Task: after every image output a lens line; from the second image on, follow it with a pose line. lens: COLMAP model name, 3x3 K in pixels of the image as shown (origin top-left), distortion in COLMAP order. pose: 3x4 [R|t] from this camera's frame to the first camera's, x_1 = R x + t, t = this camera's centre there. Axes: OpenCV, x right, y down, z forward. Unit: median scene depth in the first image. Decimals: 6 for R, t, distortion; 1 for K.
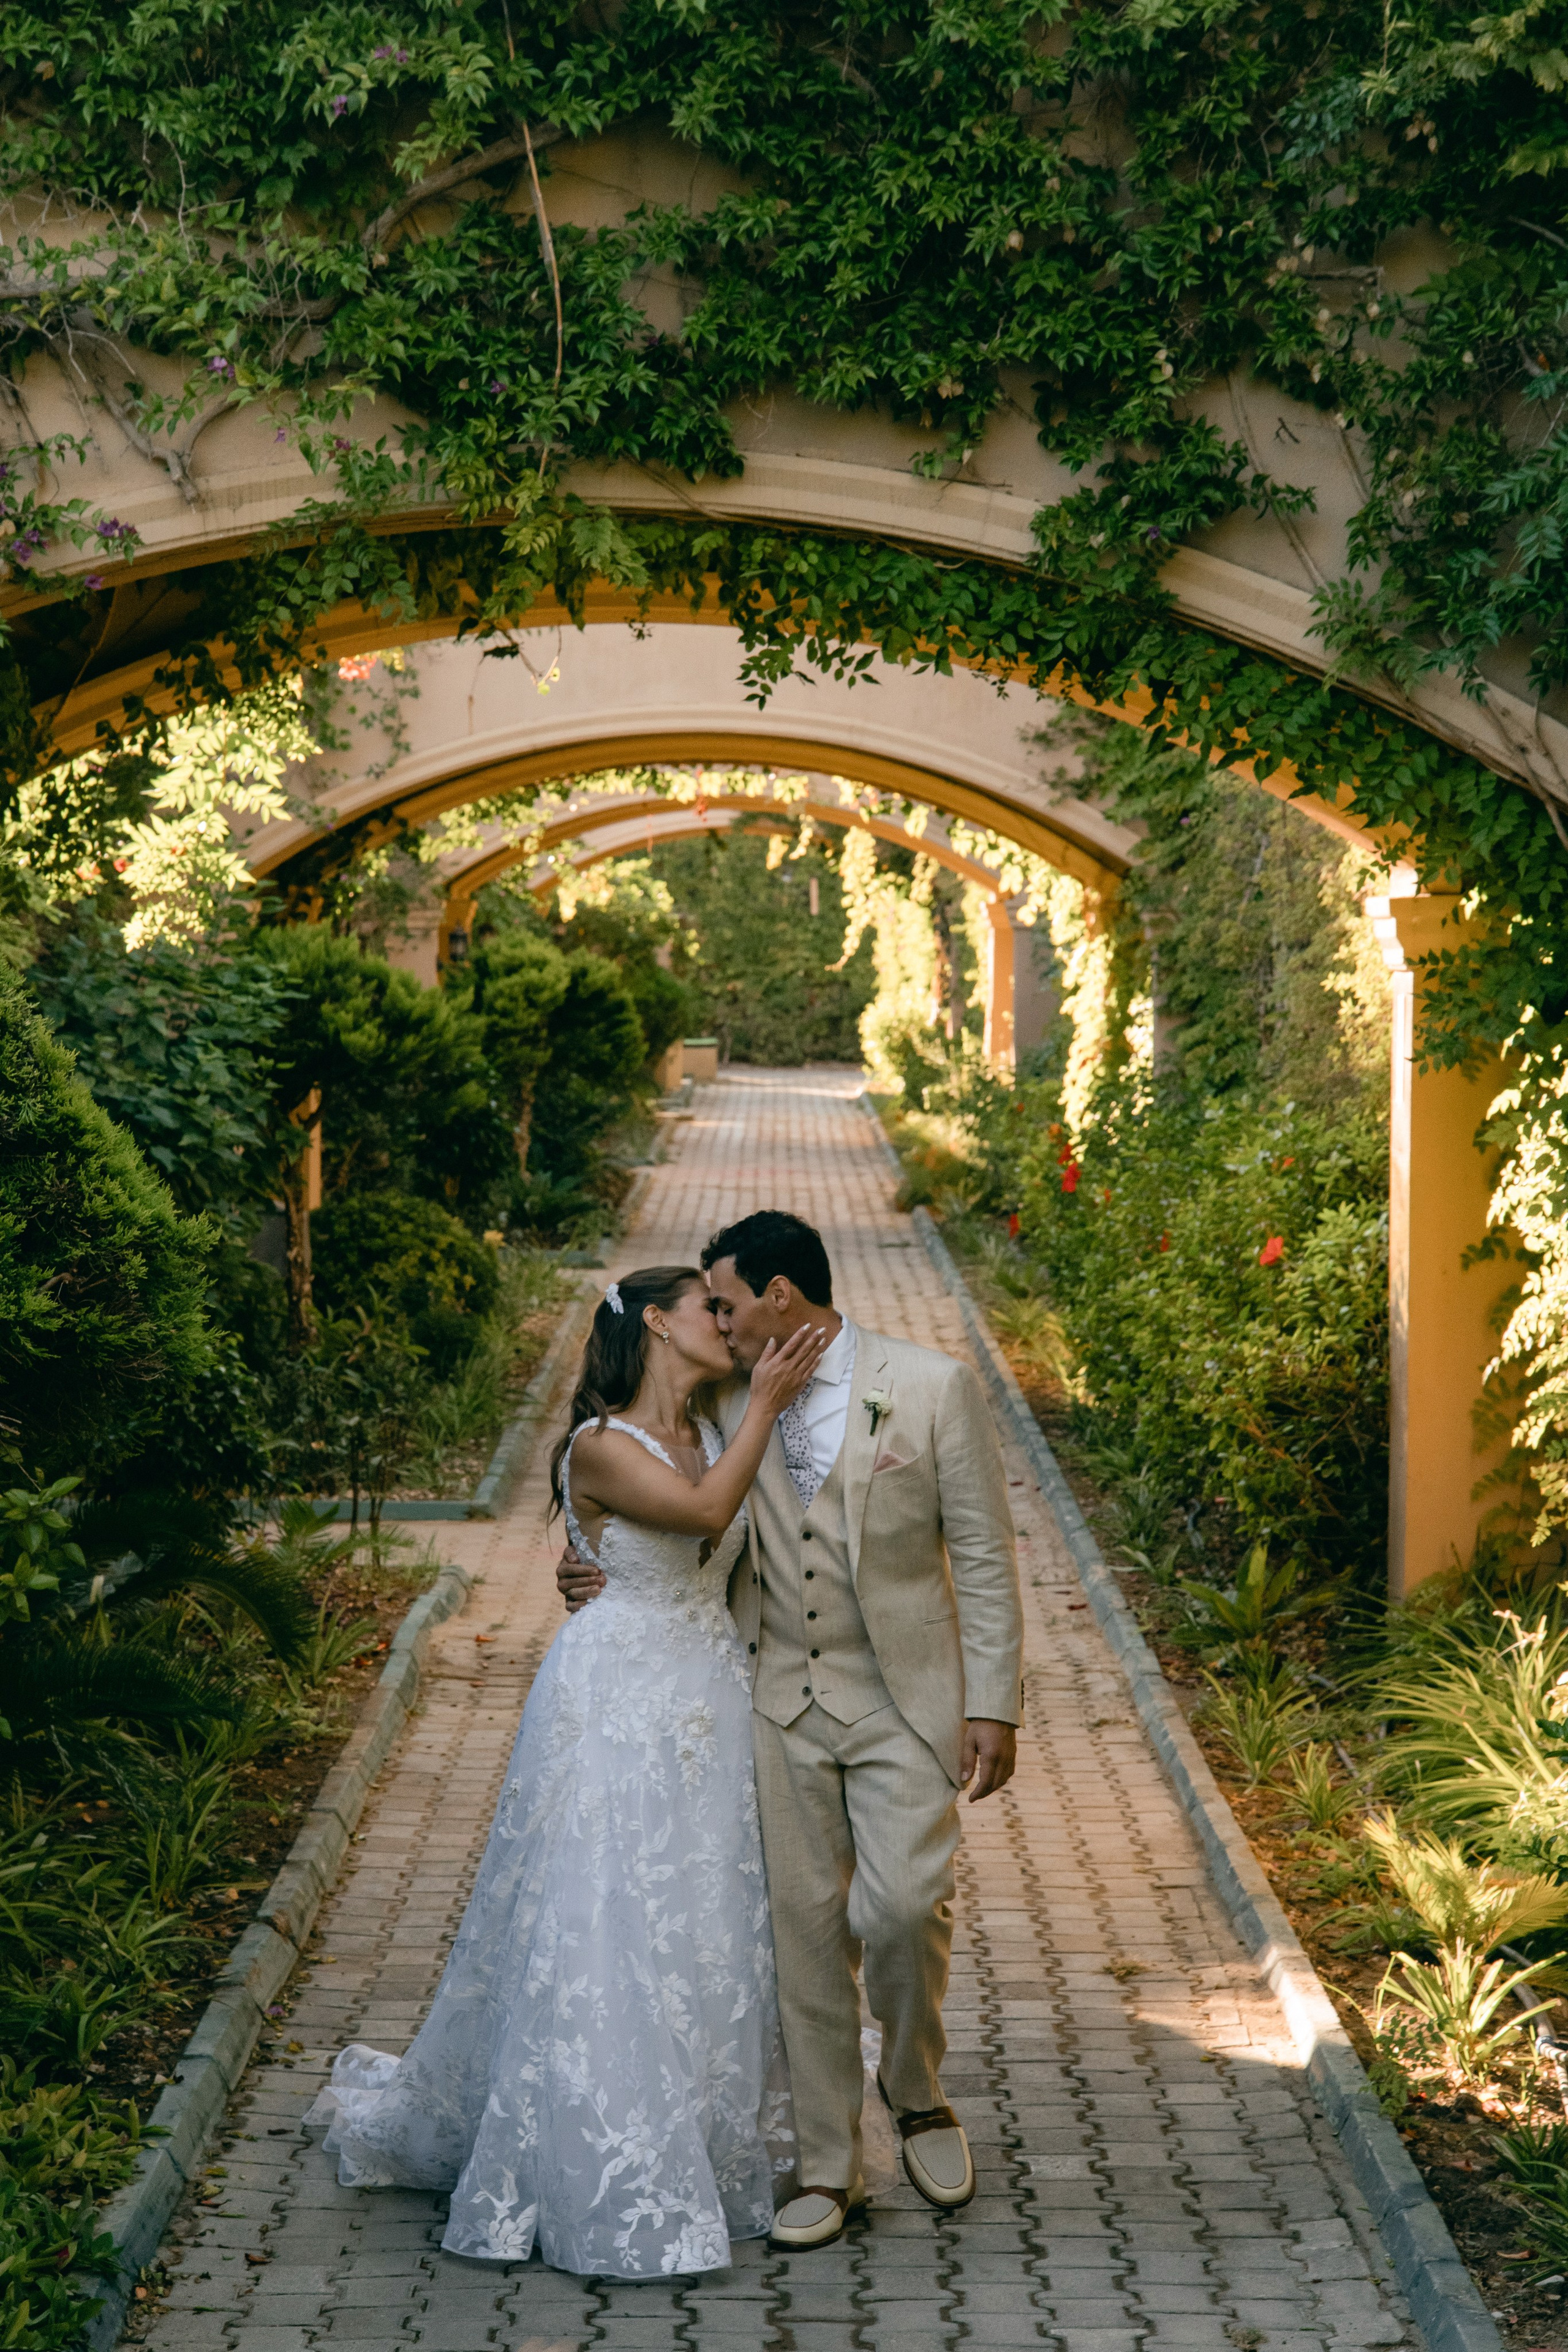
lens RADIAL K [[5987.1, 0, 794.8], [0, 5987.1, 1176.1], [0, 0, 1]] dist [0.816563, 0.000000]
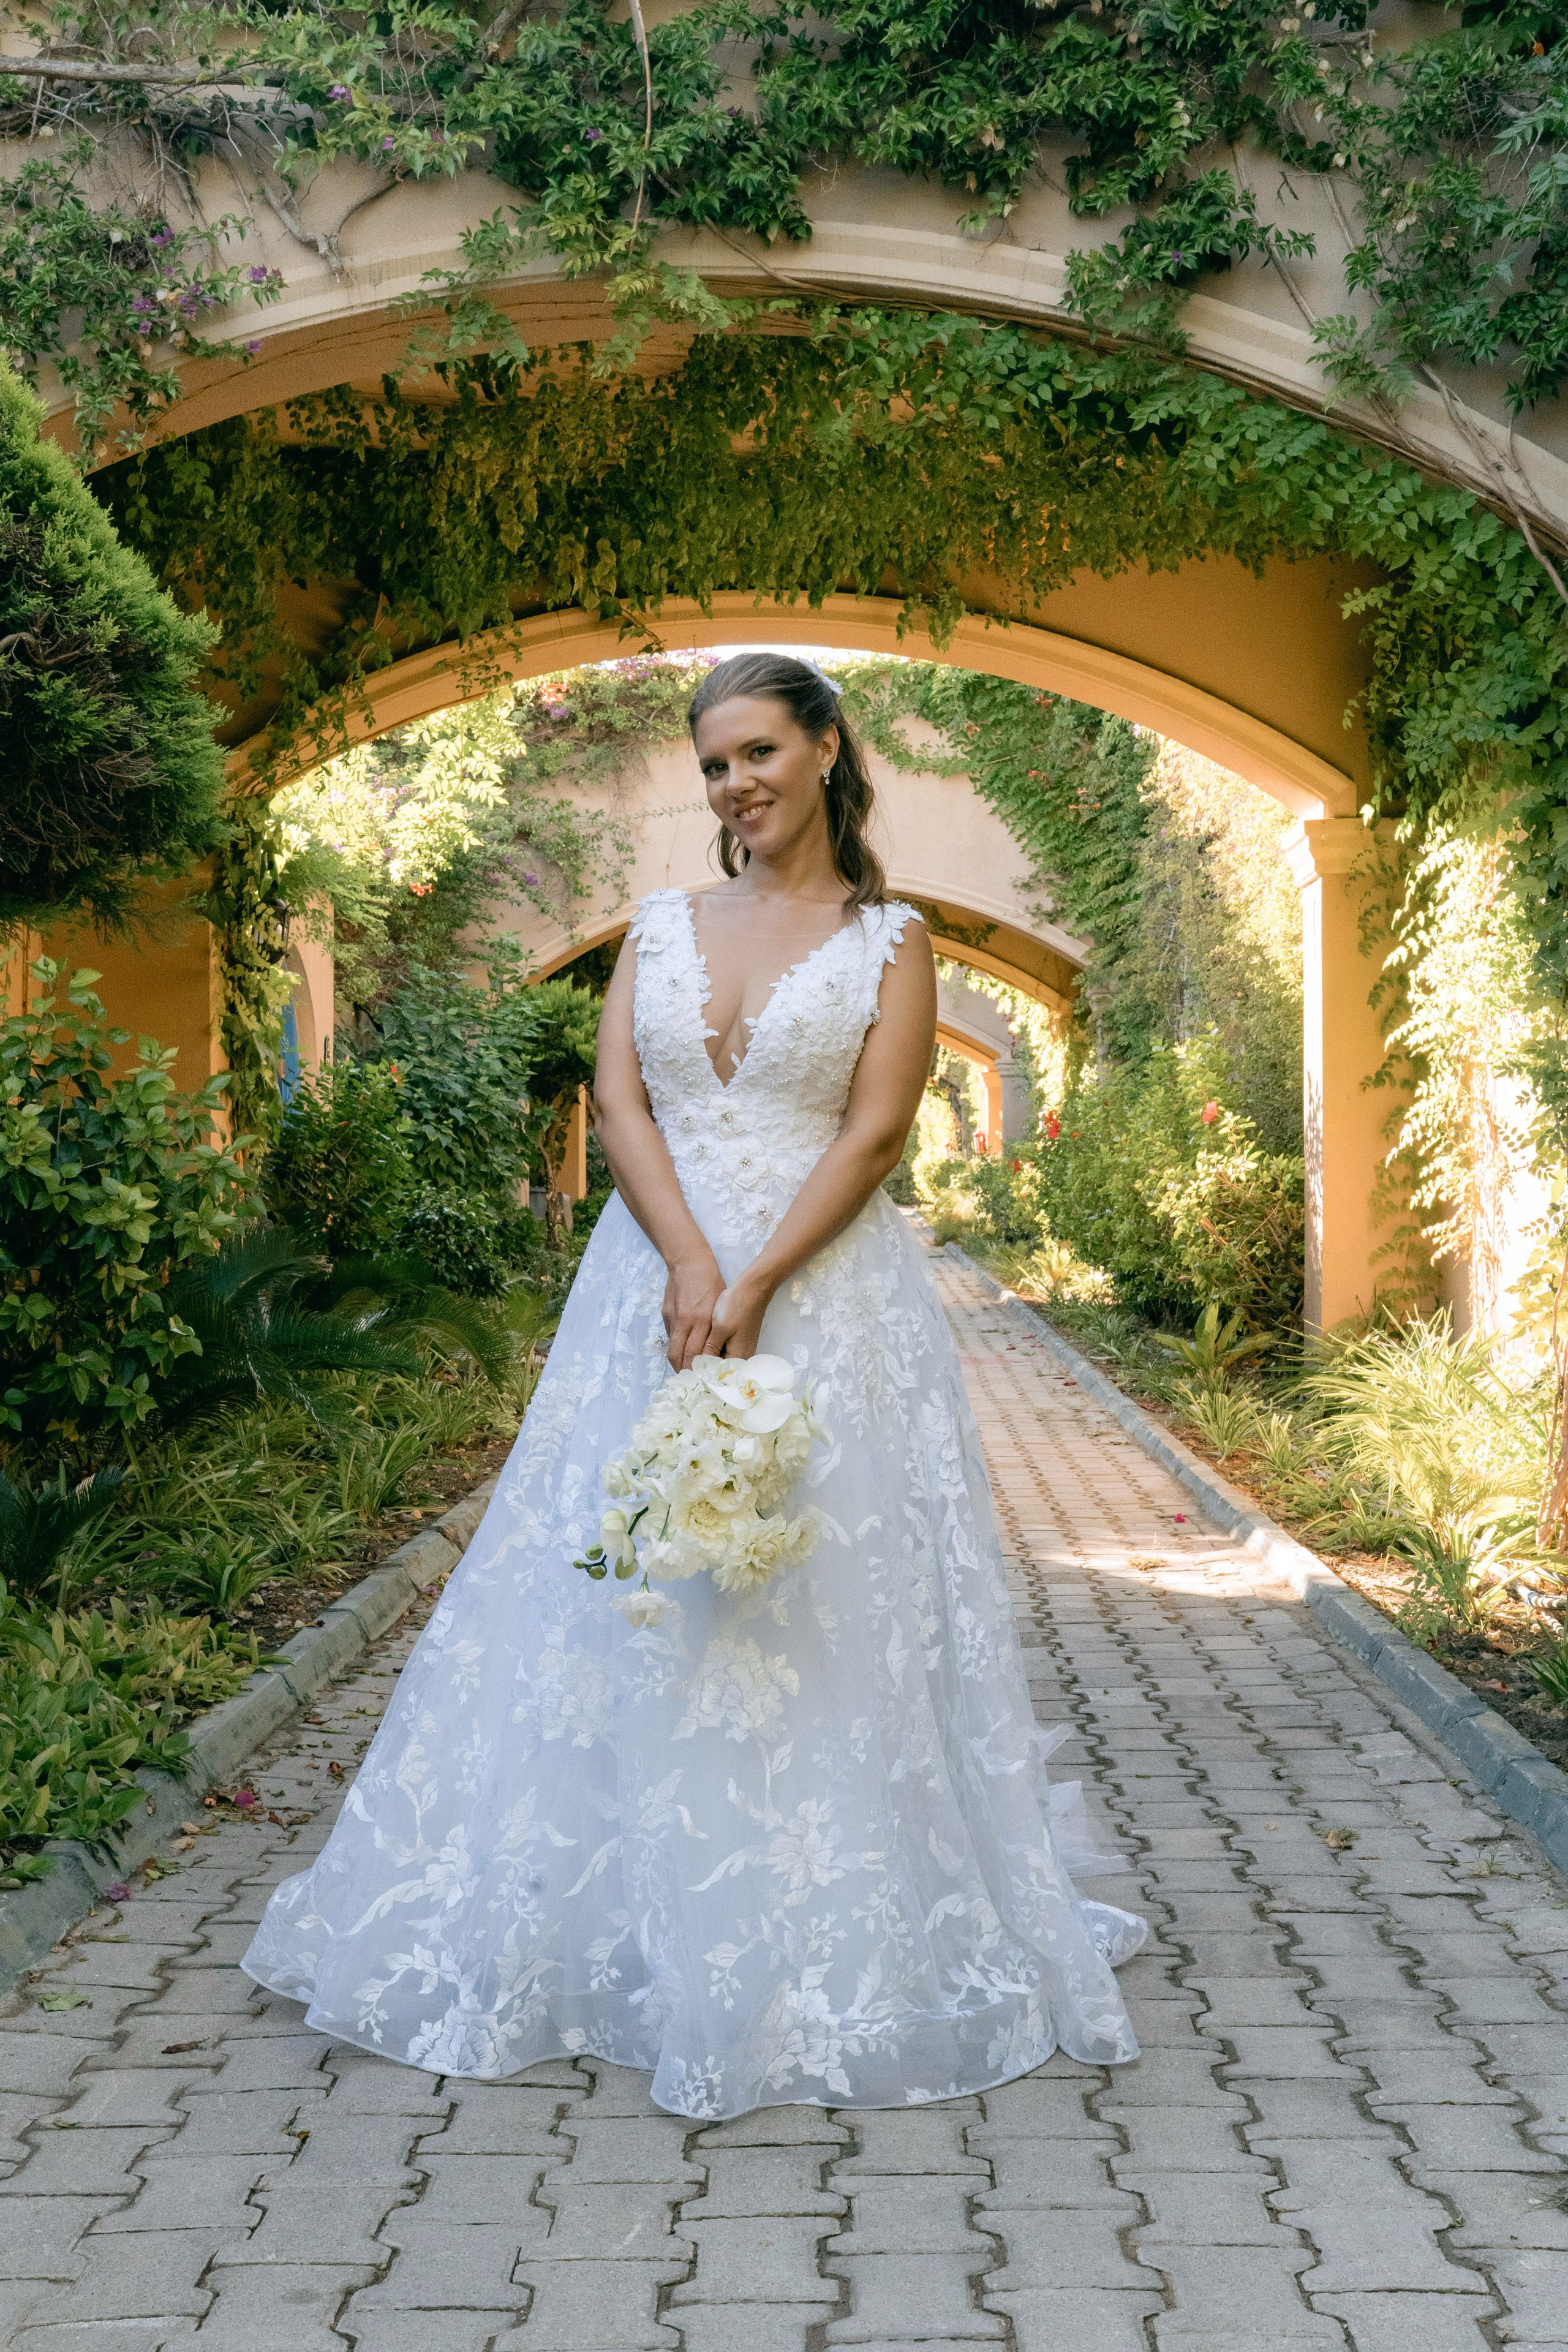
lens RADIAL K [[3226.4, 0, 757.4], [0, 3226.4, 1123.7], [0, 0, 1]] dist [0.119529, 0.000000]
pose [[0.999281, -0.009746, -0.036633, 0.001468], [0.007953, 0.998779, -0.048765, 0.055473], [0.037063, 0.048439, 0.998138, 0.266406]]
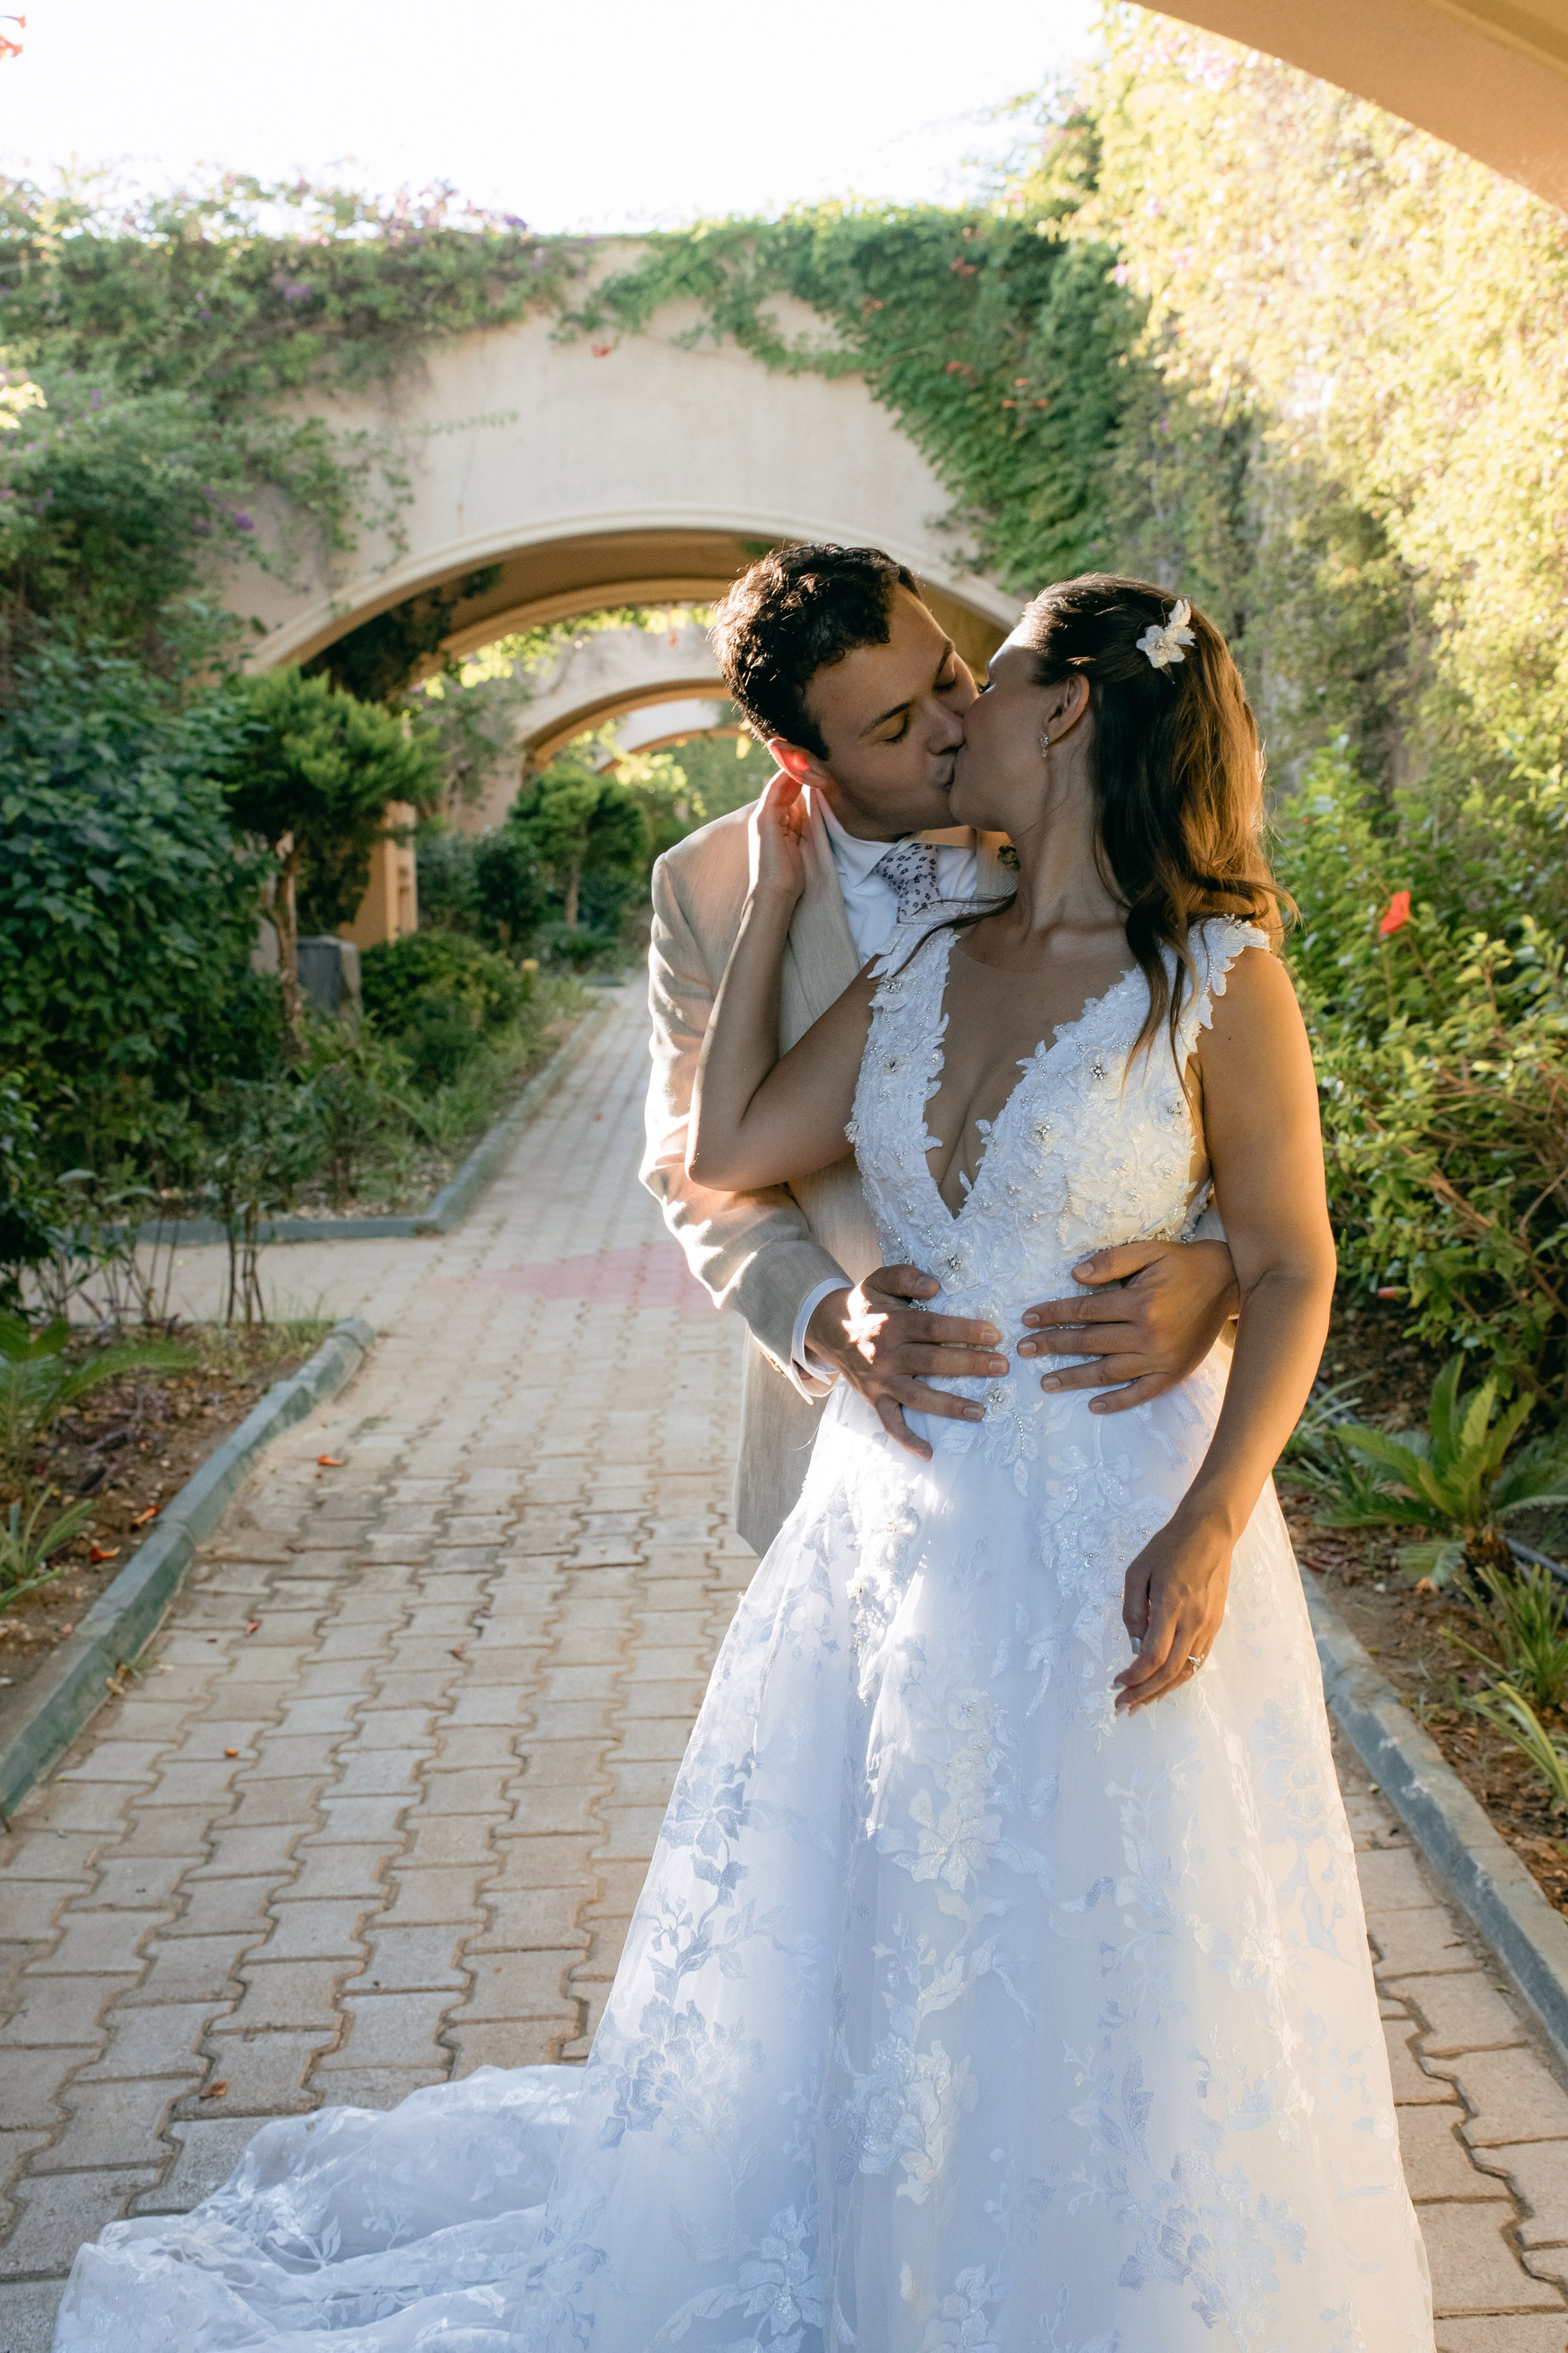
lens RADIAL K [[3070.3, 0, 806.0], [0, 3070.3, 1159.0], [0, 0, 1]] dist [-0.071516, 0.000000]
pose [[0.999430, -0.031707, 0.011557, 0.005782], [0.030810, 0.997008, 0.070895, 0.014973], [-0.013770, -0.070498, 0.997417, 0.695340]]
